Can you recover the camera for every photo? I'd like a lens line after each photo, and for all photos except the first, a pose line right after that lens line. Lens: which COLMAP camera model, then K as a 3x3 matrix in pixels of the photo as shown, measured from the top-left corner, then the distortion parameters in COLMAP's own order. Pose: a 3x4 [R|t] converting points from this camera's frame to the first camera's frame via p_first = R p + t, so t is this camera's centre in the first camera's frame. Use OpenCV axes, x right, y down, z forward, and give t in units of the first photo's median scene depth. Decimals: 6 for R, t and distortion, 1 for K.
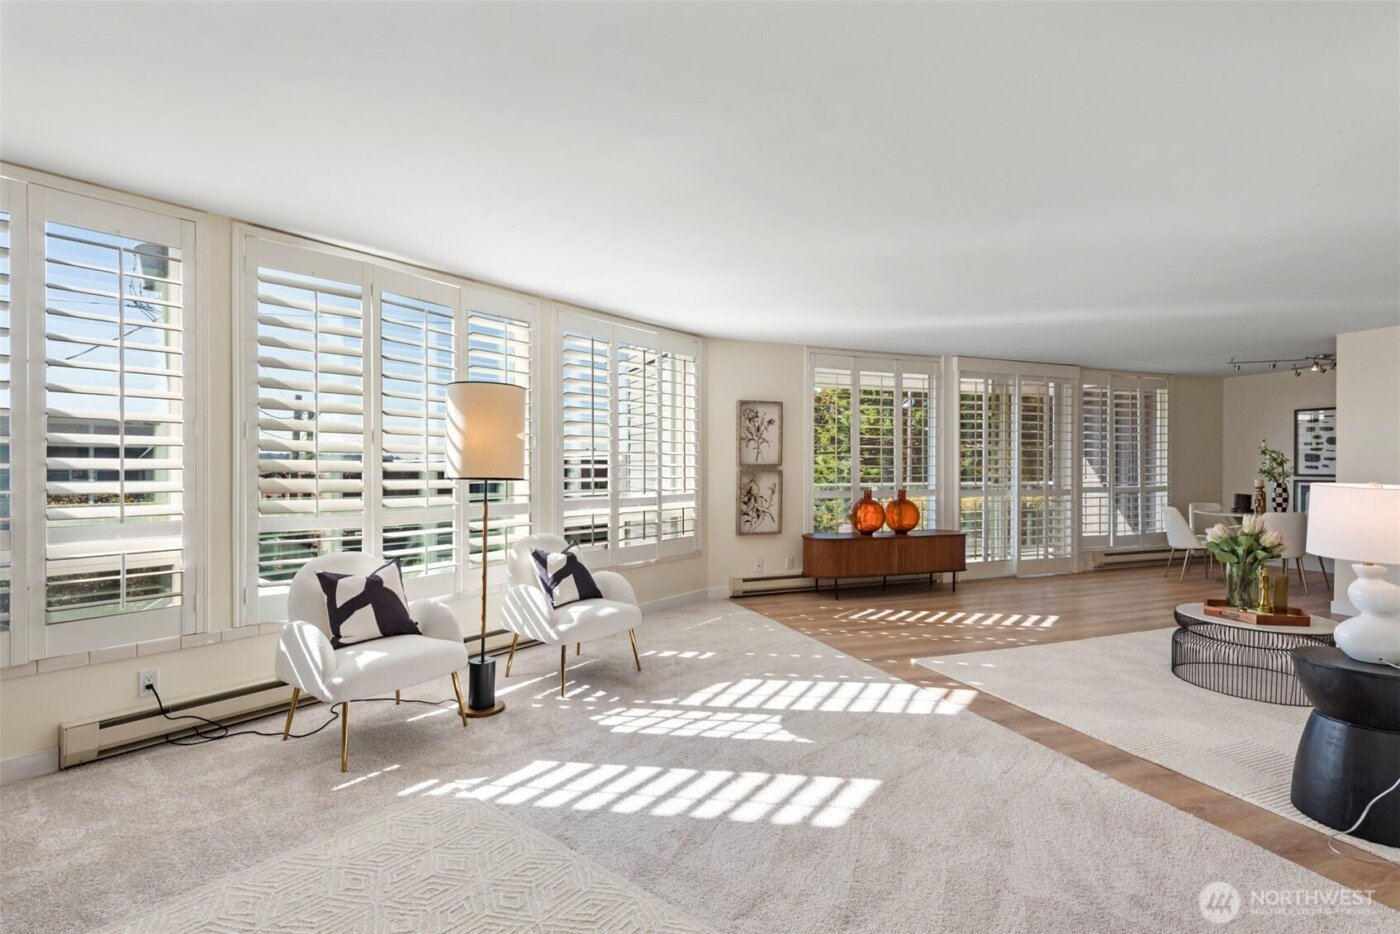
lens RADIAL K [[657.4, 0, 692.0], [0, 657.4, 470.6], [0, 0, 1]] dist [0.012378, -0.001662]
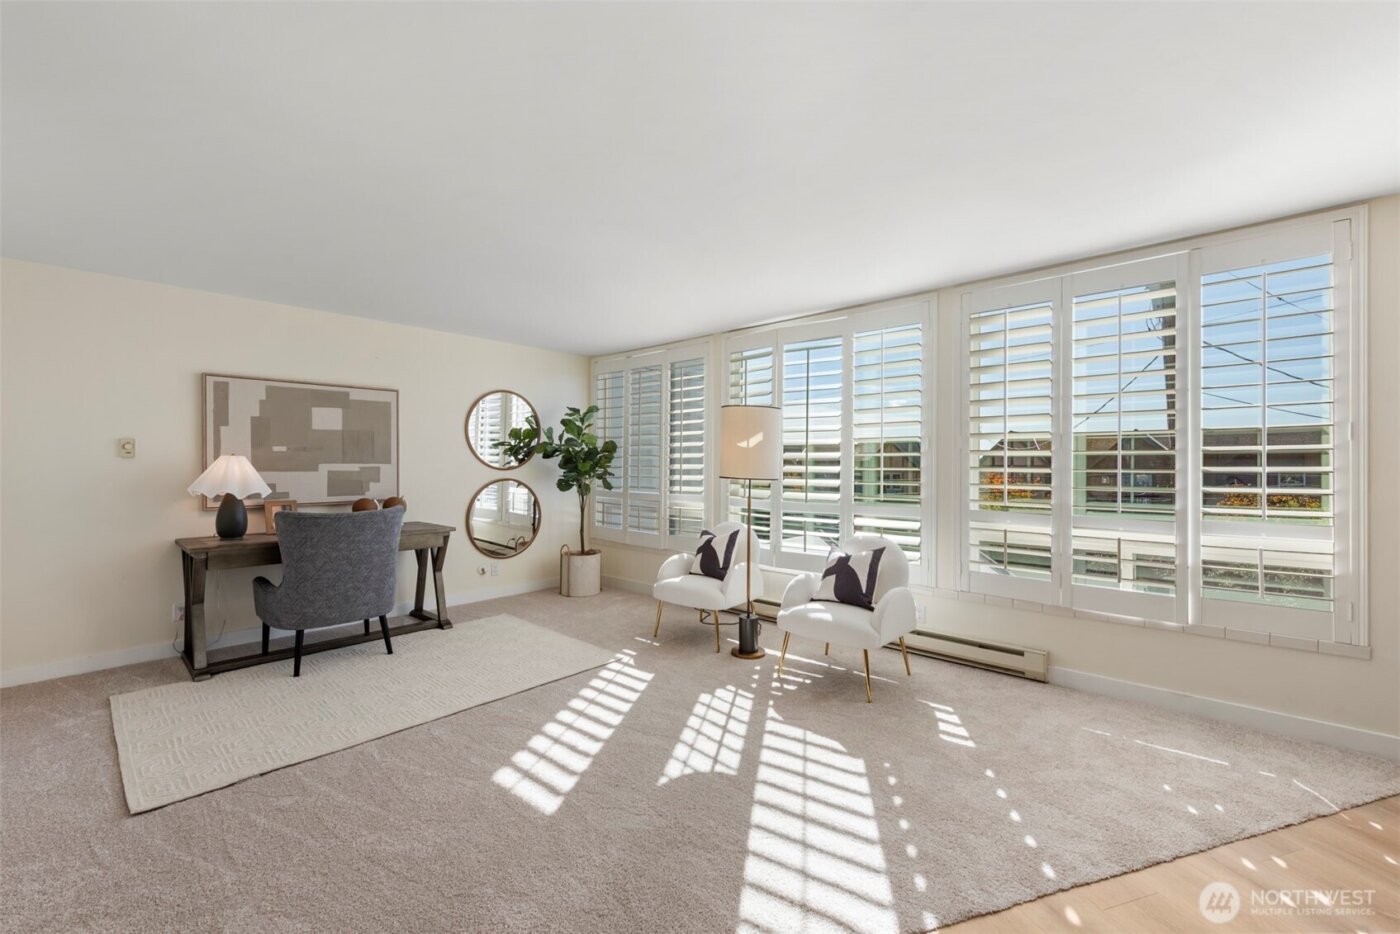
lens RADIAL K [[579.4, 0, 711.5], [0, 579.4, 467.9], [0, 0, 1]] dist [0.003595, -0.000743]
pose [[-0.058470, 0.001797, -0.998288, 0.445647], [-0.009653, 0.999951, 0.002365, -0.005661], [0.998243, 0.009775, -0.058449, 0.525137]]
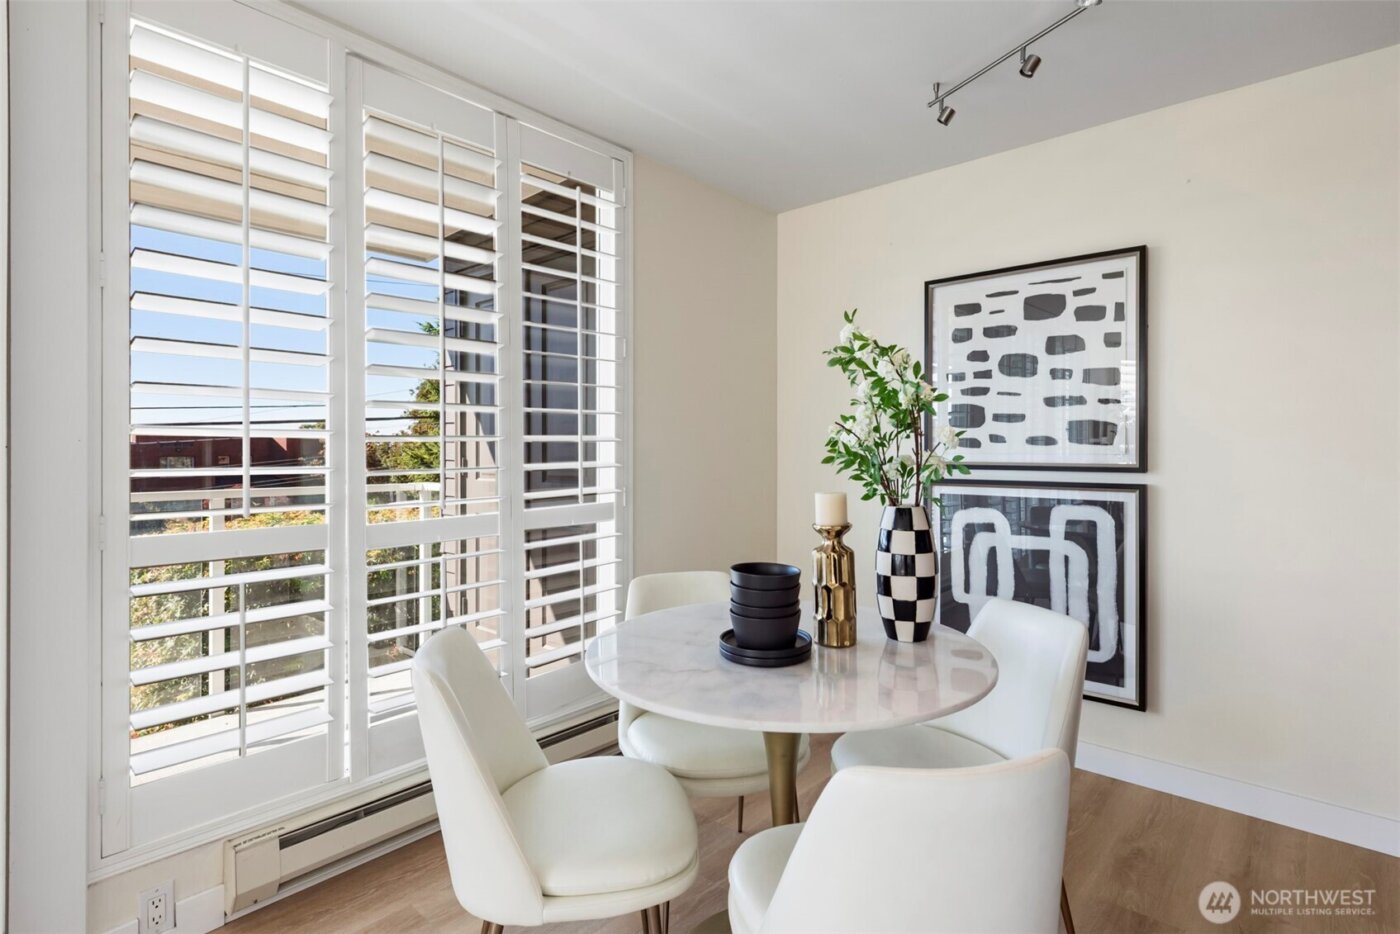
lens RADIAL K [[703.2, 0, 683.7], [0, 703.2, 457.0], [0, 0, 1]] dist [0.000817, 0.000105]
pose [[0.902521, -0.006896, 0.430591, 0.826578], [0.007042, 0.999974, 0.001253, 0.001489], [-0.430589, 0.001901, 0.902546, 0.942507]]
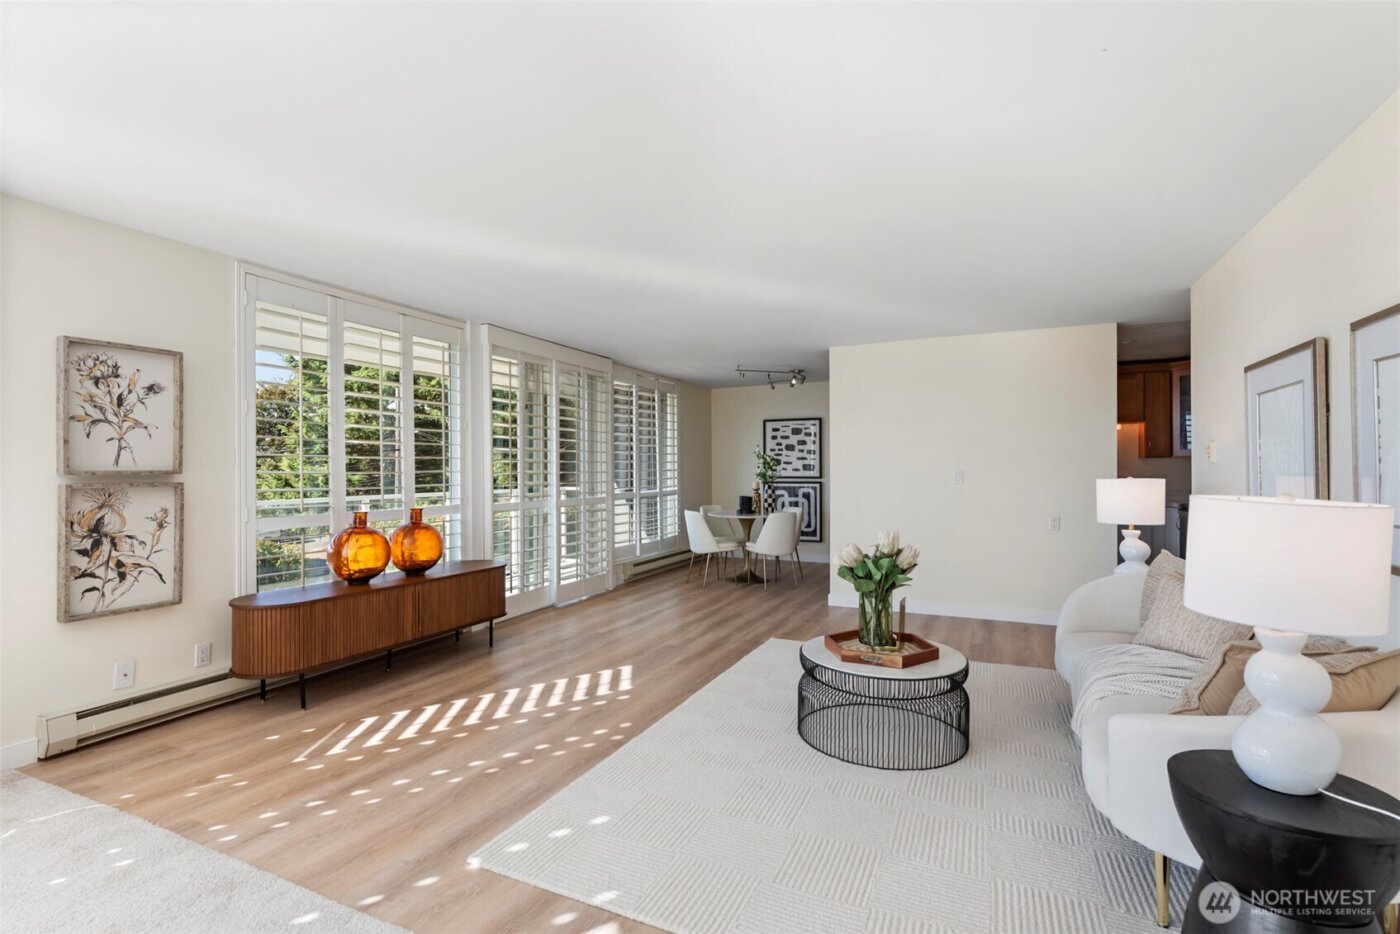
lens RADIAL K [[657.4, 0, 700.1], [0, 657.4, 465.8], [0, 0, 1]] dist [0.012378, -0.001662]
pose [[0.729506, -0.001608, 0.683973, 0.077411], [0.010752, 0.999901, -0.009117, -0.004848], [-0.683890, 0.014005, 0.729451, 0.334731]]
